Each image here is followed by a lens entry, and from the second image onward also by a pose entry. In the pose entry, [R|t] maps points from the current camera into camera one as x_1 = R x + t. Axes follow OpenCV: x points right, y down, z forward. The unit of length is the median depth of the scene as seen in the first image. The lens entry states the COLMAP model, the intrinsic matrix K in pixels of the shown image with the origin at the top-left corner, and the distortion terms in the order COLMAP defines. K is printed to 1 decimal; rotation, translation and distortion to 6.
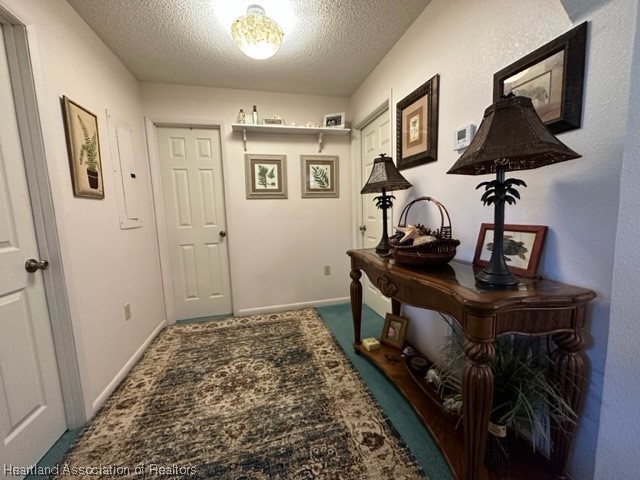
lens RADIAL K [[256.5, 0, 318.2], [0, 256.5, 239.4], [0, 0, 1]] dist [0.002597, 0.000867]
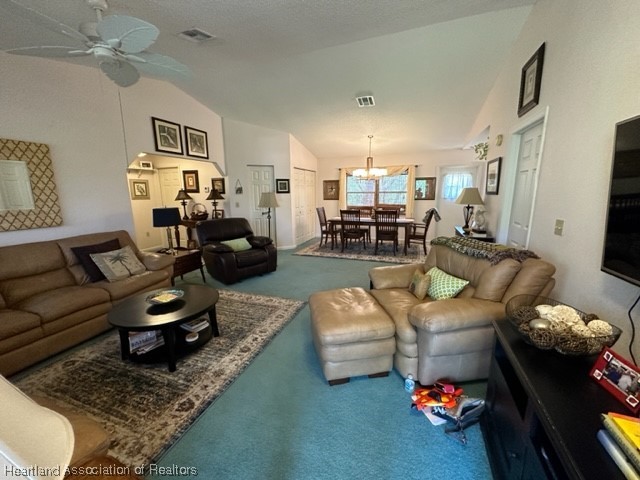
lens RADIAL K [[256.5, 0, 320.5], [0, 256.5, 237.1], [0, 0, 1]] dist [0.002597, 0.000867]
pose [[0.576199, -0.113235, 0.809427, -0.987387], [0.083037, 0.993342, 0.079853, 0.108448], [-0.813080, 0.021201, 0.581765, -1.574881]]
